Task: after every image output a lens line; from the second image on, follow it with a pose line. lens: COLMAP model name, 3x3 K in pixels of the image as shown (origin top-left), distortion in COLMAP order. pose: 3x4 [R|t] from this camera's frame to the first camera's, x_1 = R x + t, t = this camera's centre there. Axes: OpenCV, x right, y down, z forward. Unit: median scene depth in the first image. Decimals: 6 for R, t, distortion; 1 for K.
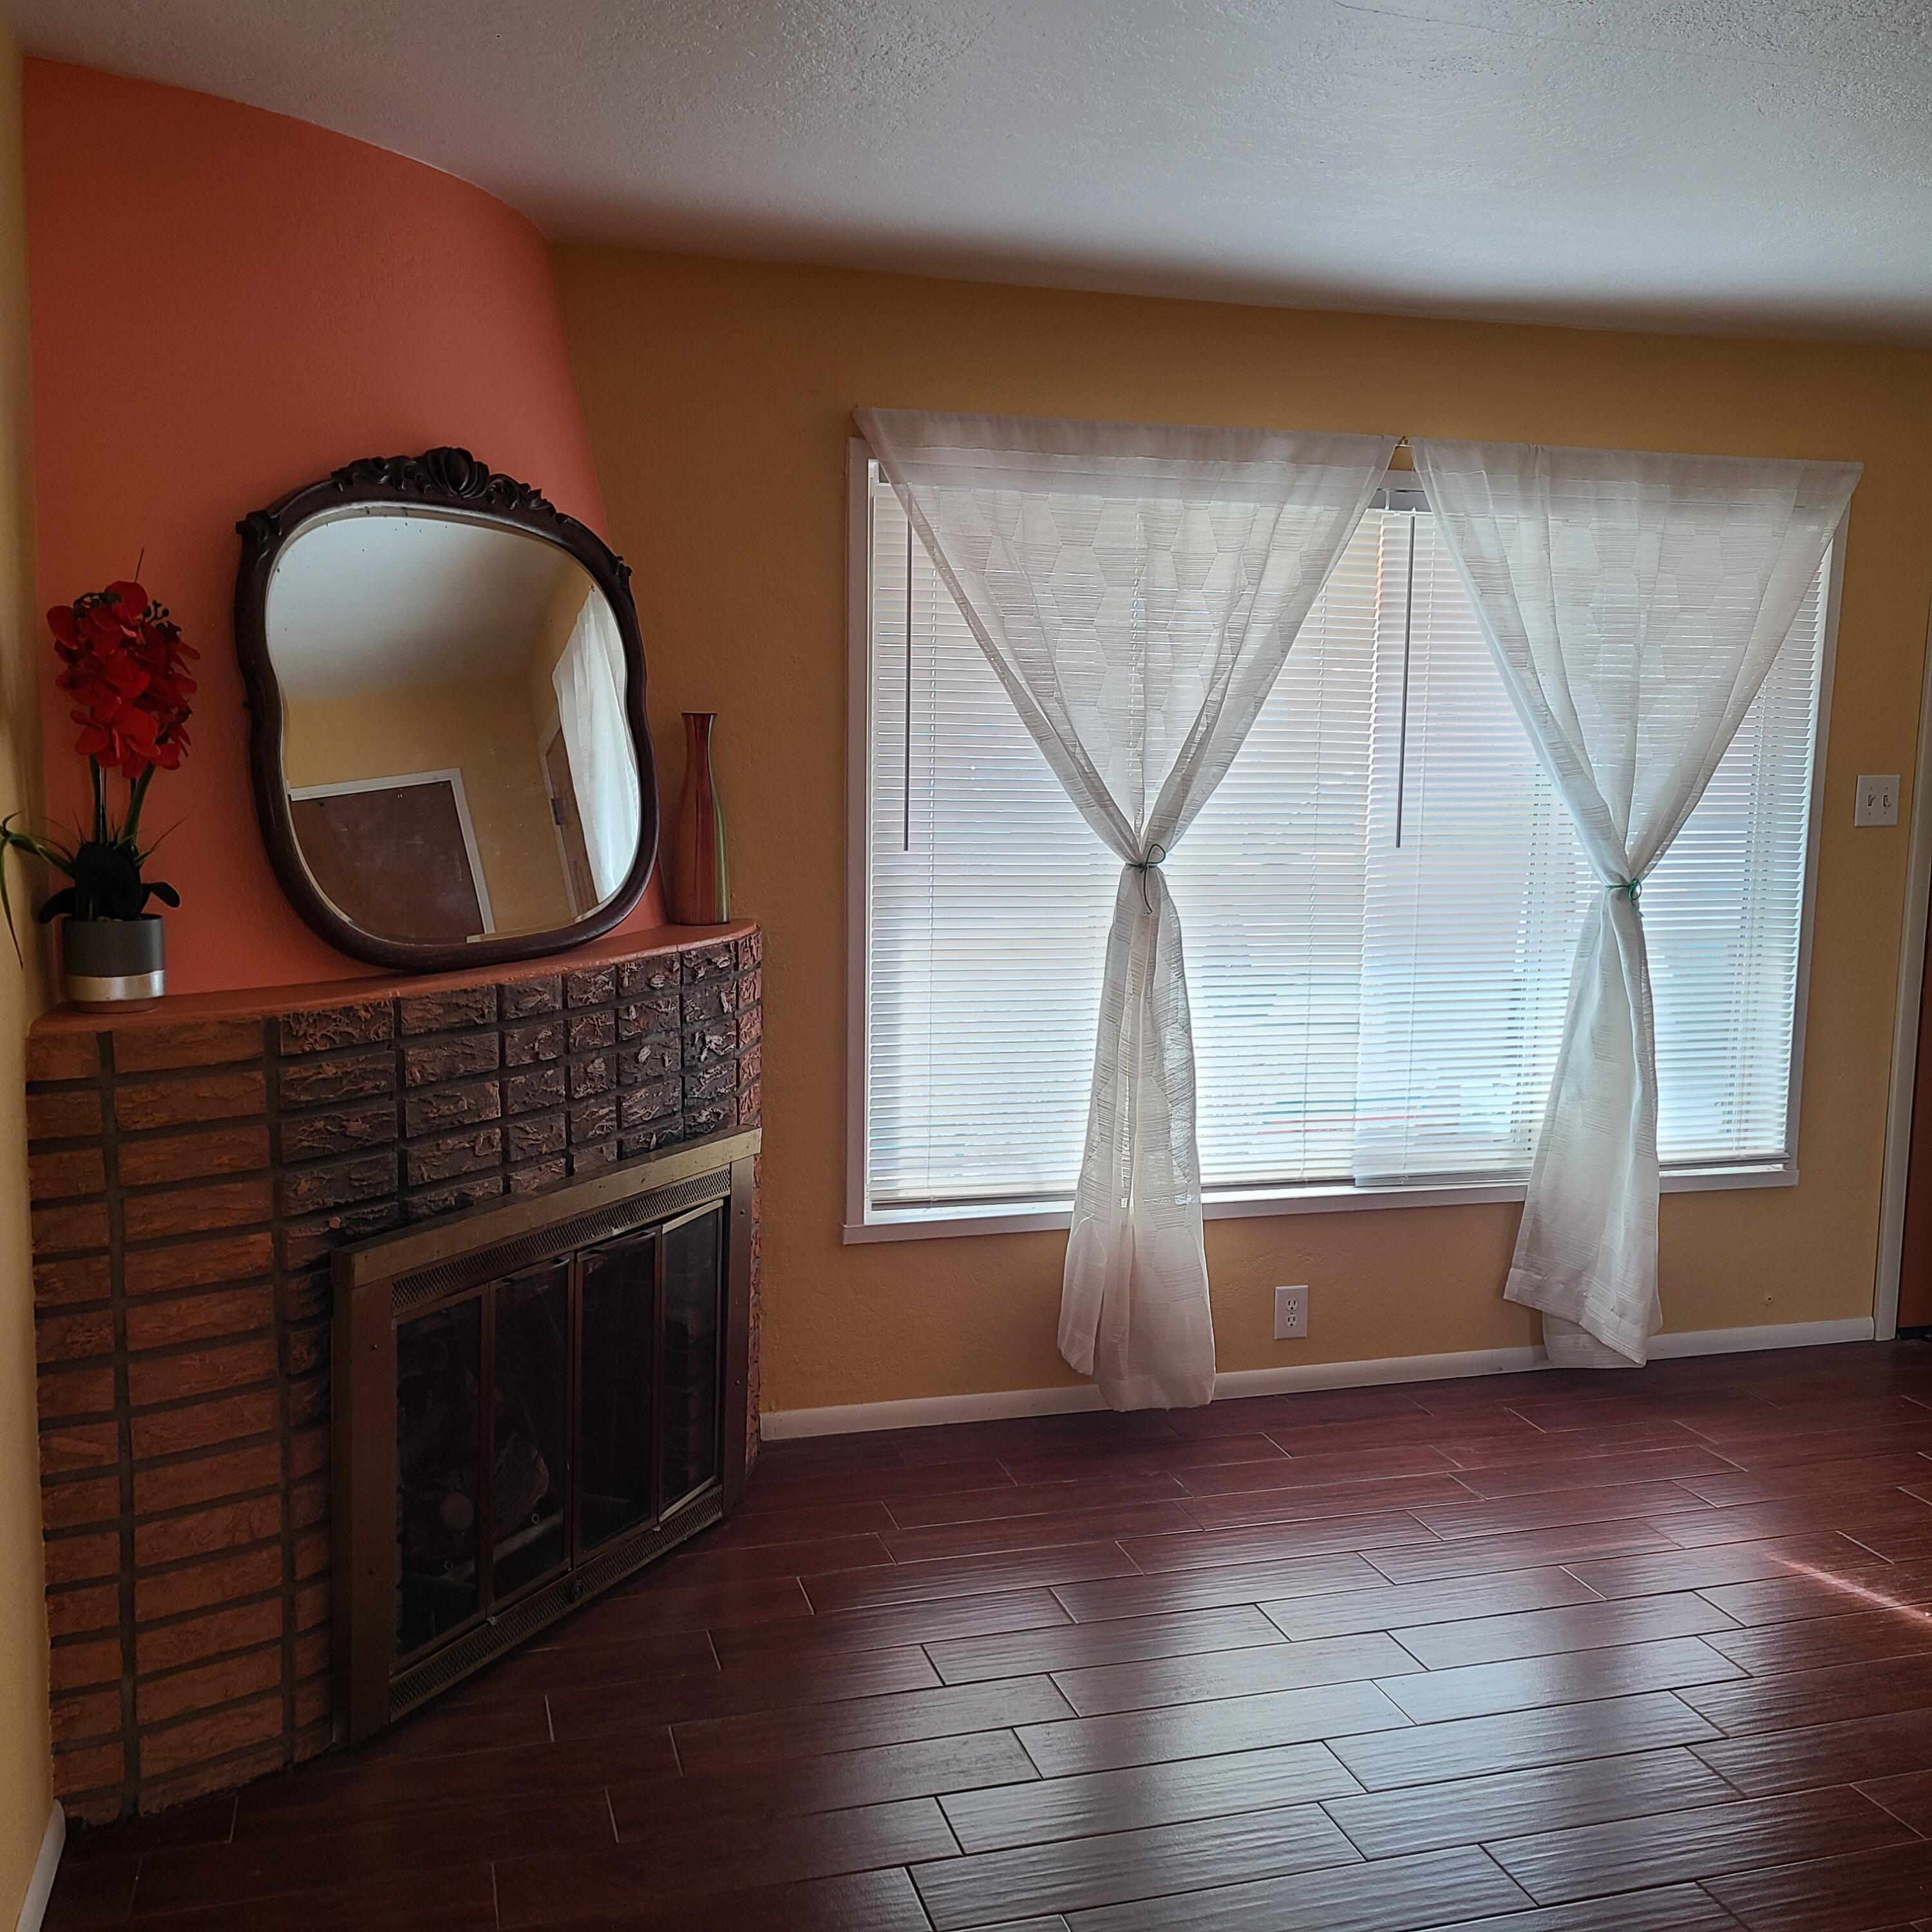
lens RADIAL K [[1916.3, 0, 978.1], [0, 1916.3, 972.2], [0, 0, 1]] dist [0.039614, 0.000000]
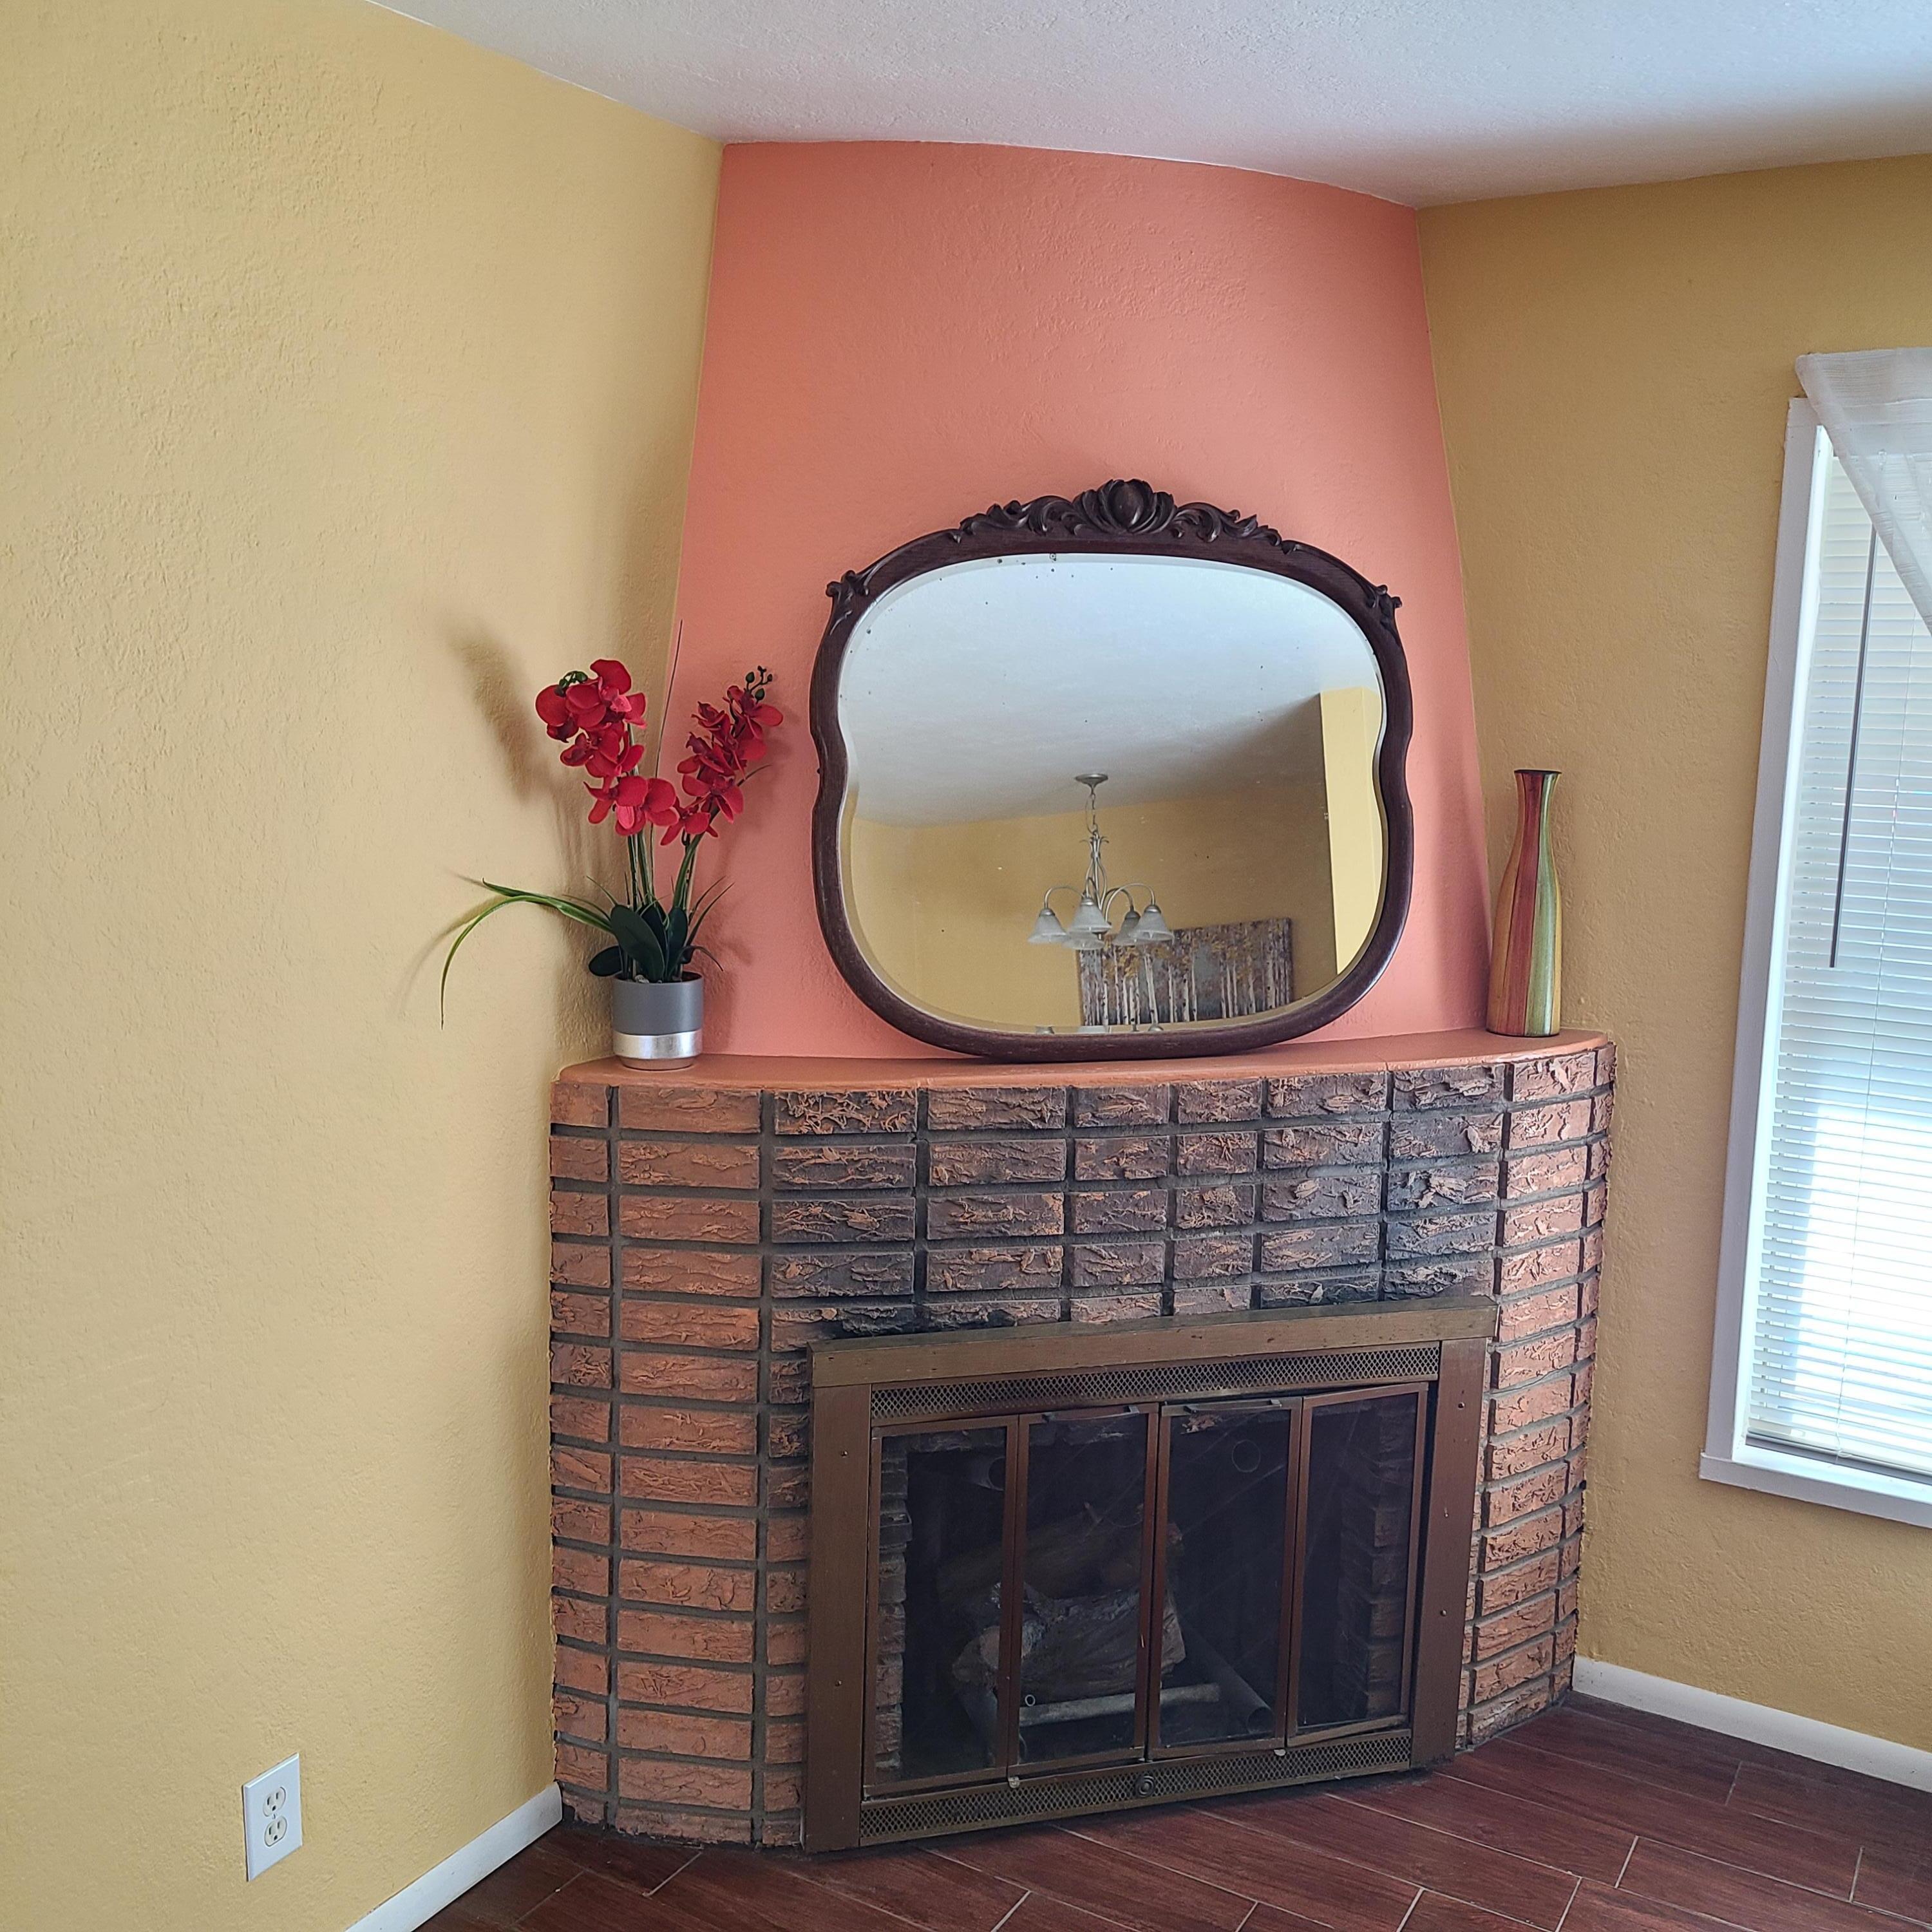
lens RADIAL K [[1916.3, 0, 956.6], [0, 1916.3, 973.9], [0, 0, 1]] dist [0.039614, 0.000000]
pose [[0.677834, 0.109480, -0.727018, 0.353164], [-0.103053, 0.993237, 0.053488, -0.087450], [0.727957, 0.038665, 0.684532, 0.354837]]
